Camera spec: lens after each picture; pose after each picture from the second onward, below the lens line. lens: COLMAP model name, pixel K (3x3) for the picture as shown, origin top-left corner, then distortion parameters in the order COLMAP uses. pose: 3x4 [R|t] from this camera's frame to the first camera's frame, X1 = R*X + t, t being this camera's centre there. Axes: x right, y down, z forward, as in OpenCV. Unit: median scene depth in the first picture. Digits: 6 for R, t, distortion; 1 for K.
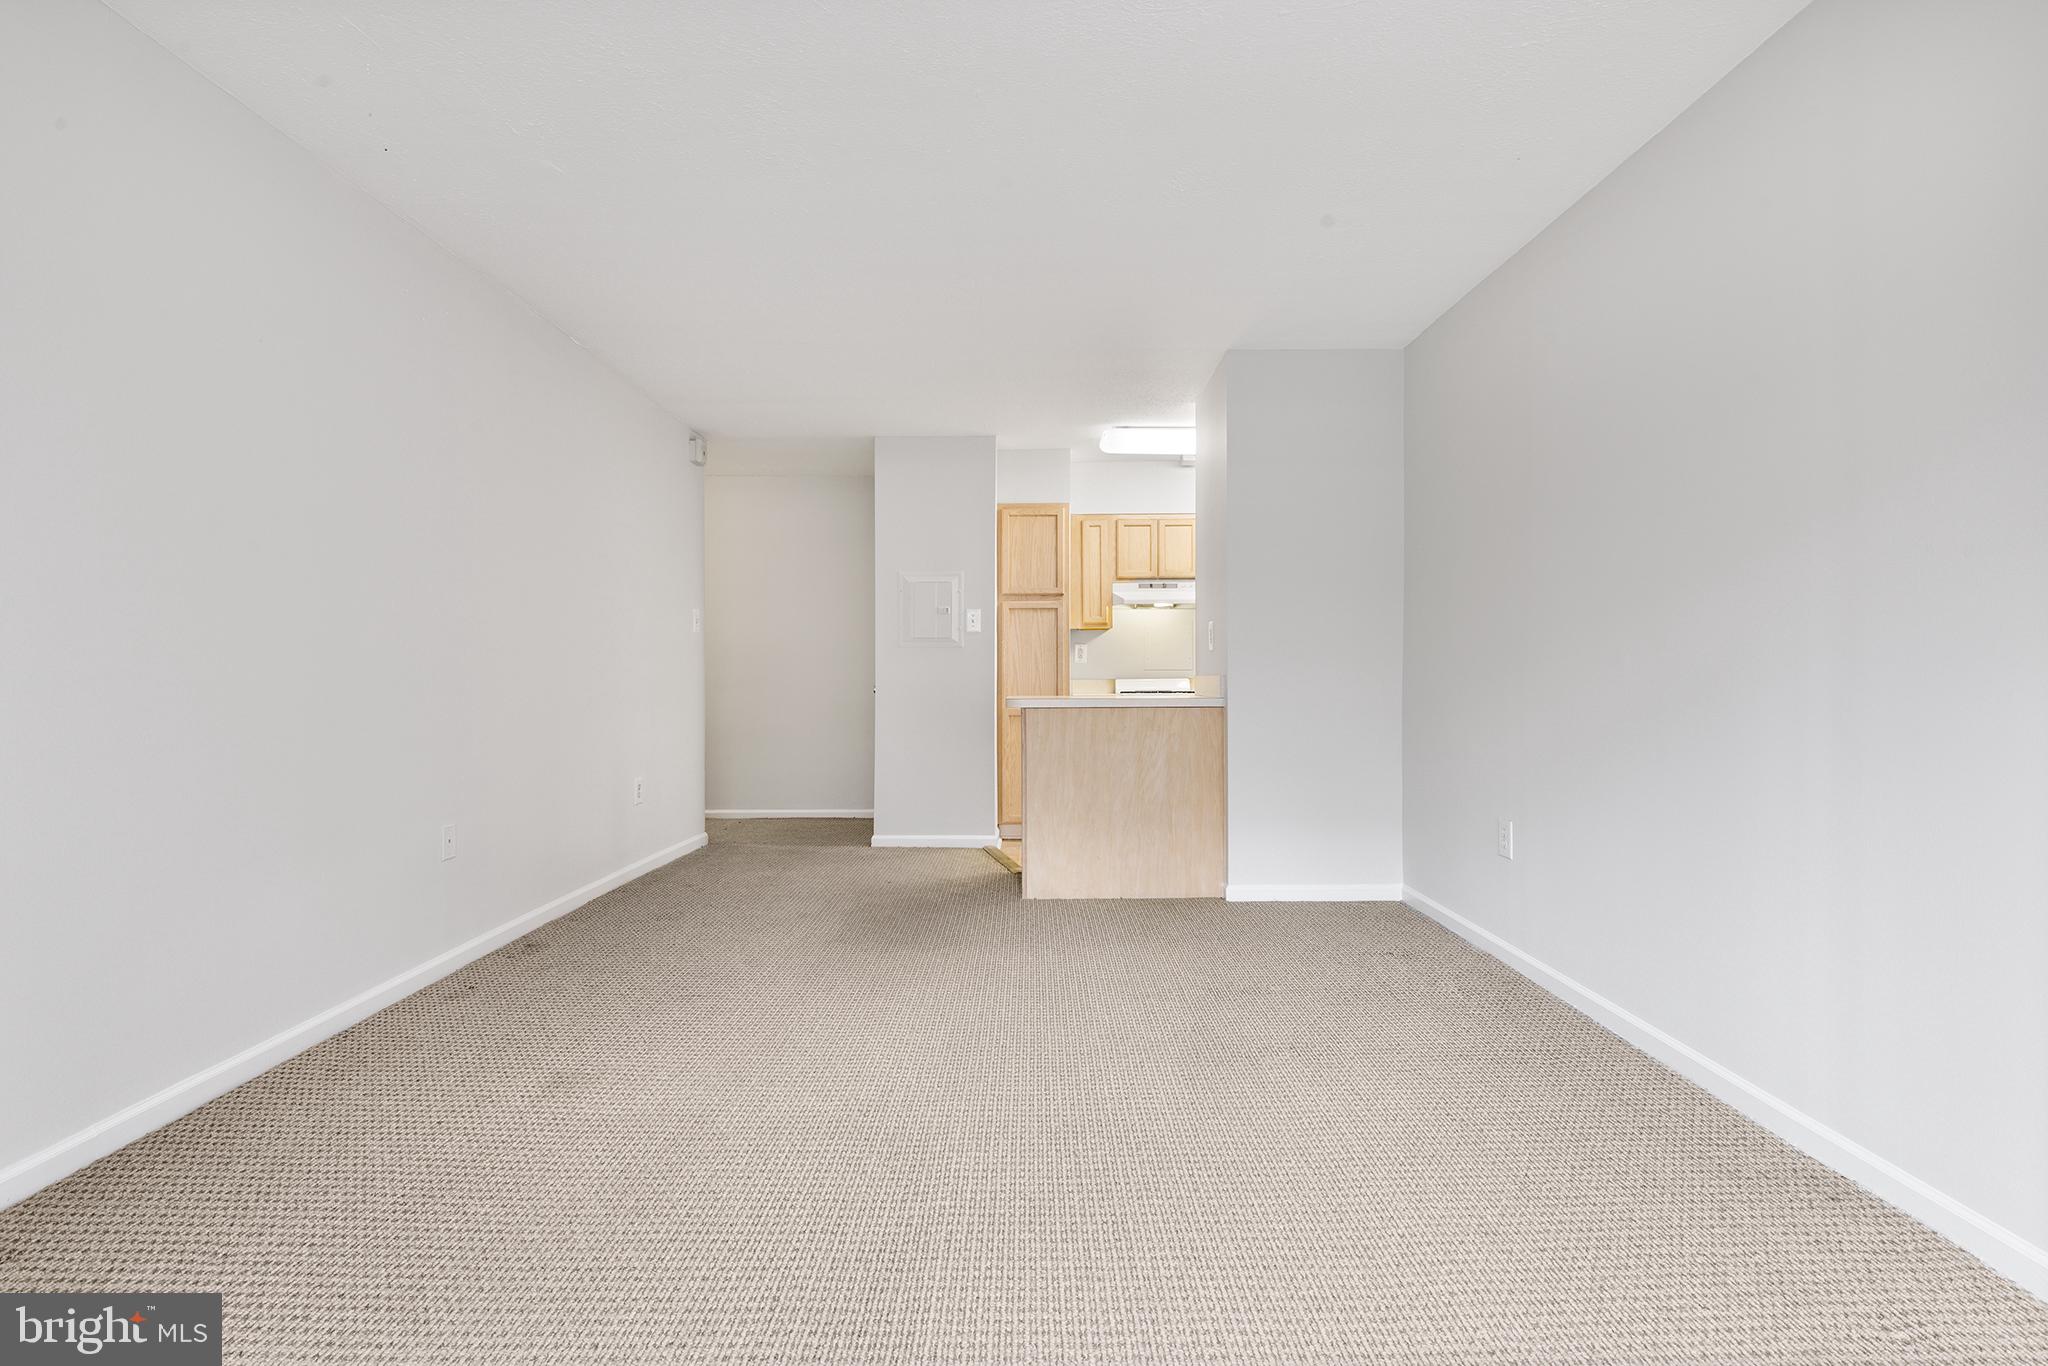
lens RADIAL K [[930.2, 0, 1019.6], [0, 930.2, 667.8], [0, 0, 1]] dist [0.002988, -0.000012]
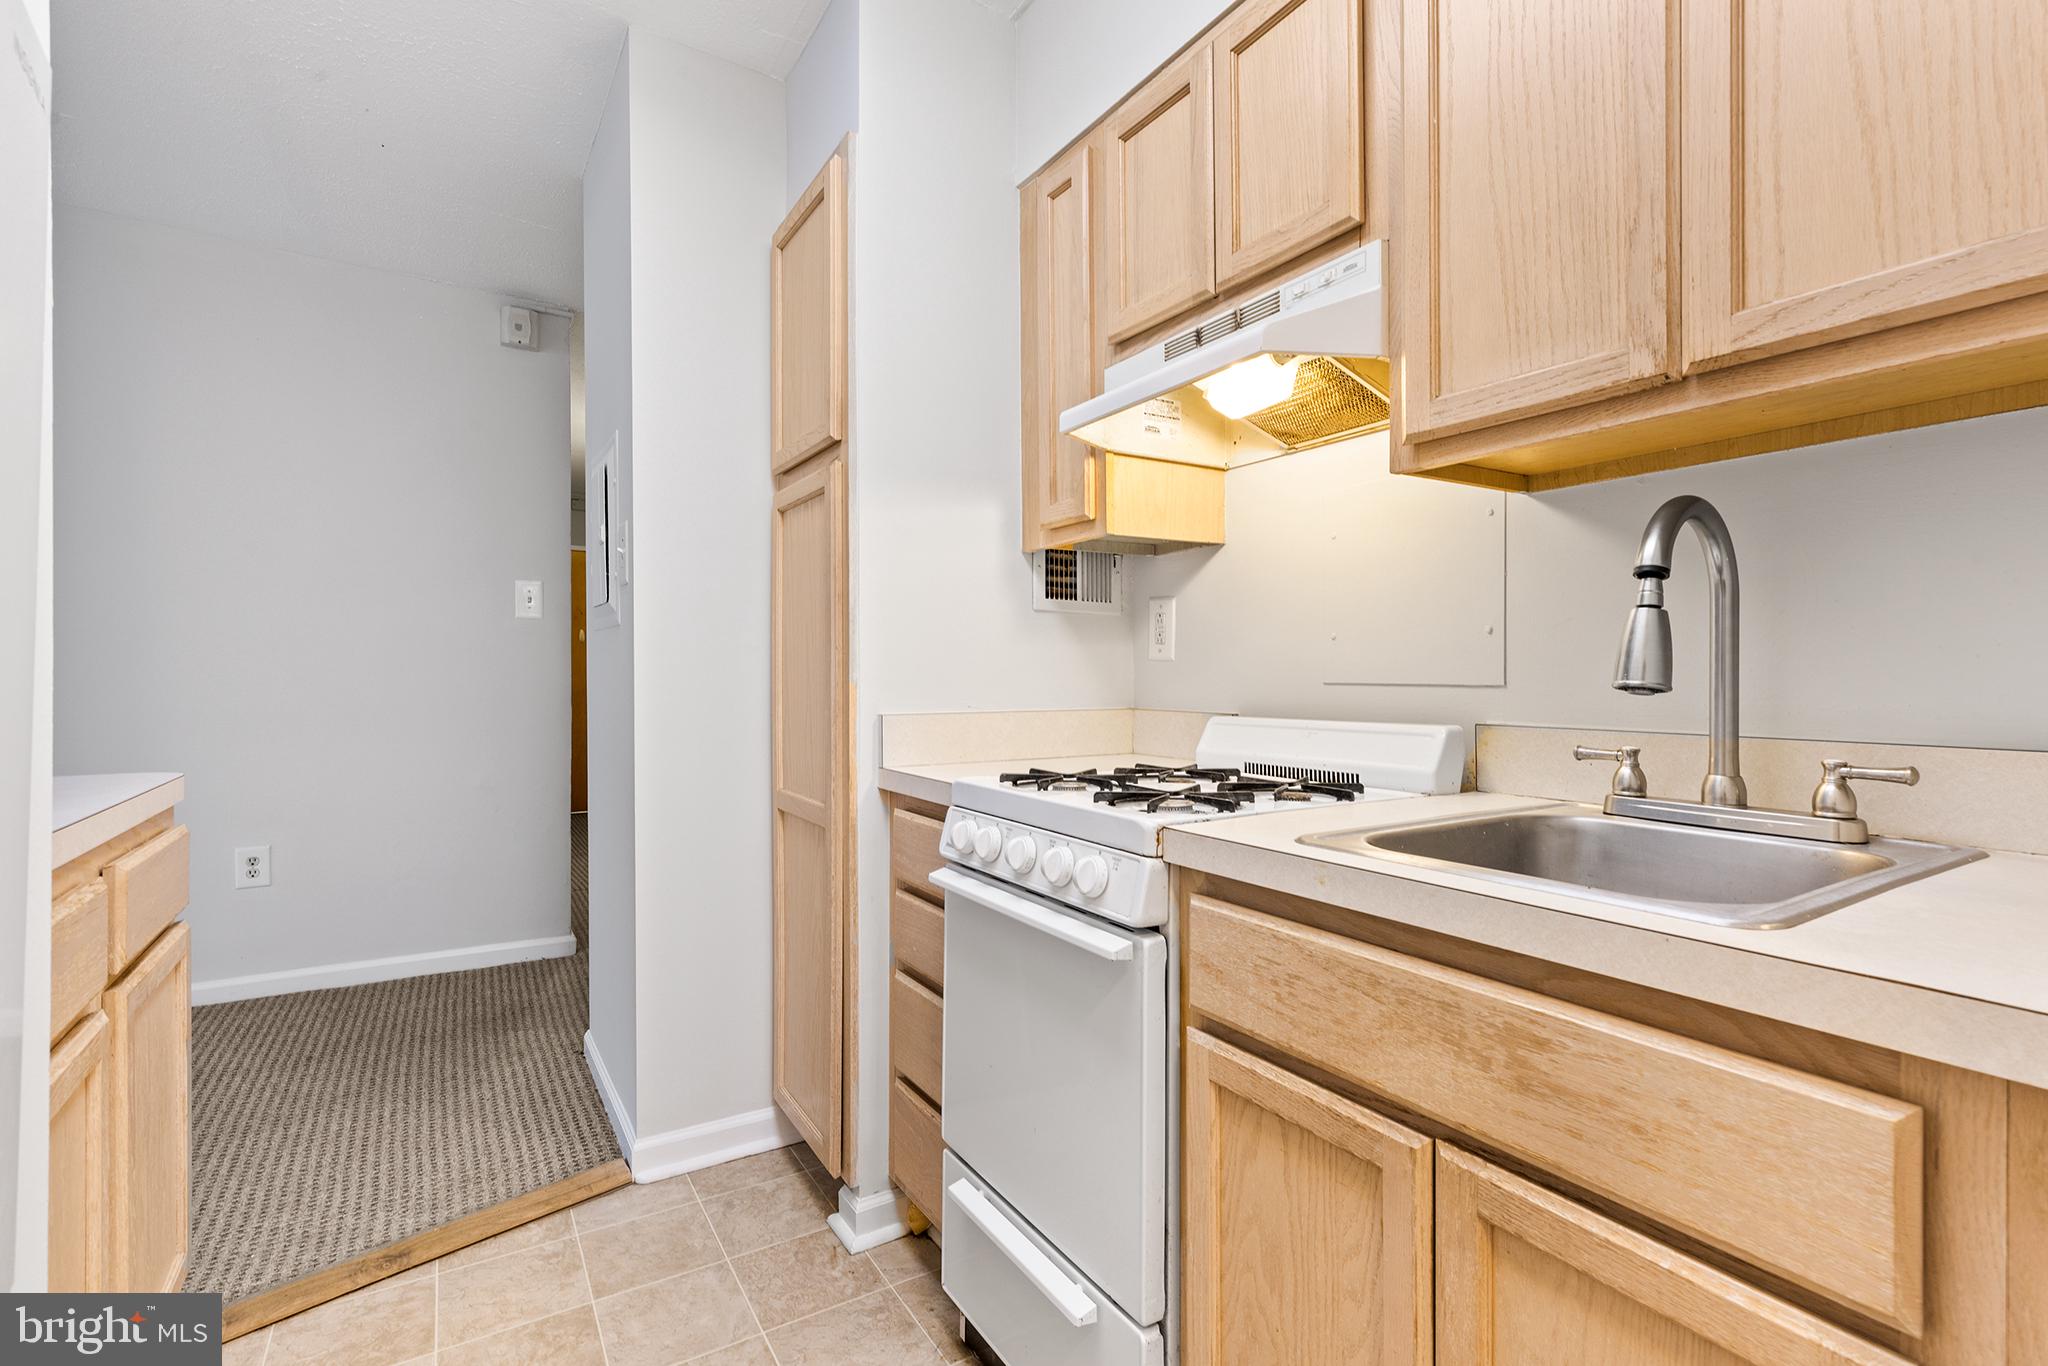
lens RADIAL K [[930.2, 0, 1019.6], [0, 930.2, 667.8], [0, 0, 1]] dist [0.002988, -0.000012]
pose [[0.517567, -0.008844, -0.855597, 0.324498], [0.003133, 0.999959, -0.008441, -0.000182], [0.855637, 0.001688, 0.517574, 0.836271]]
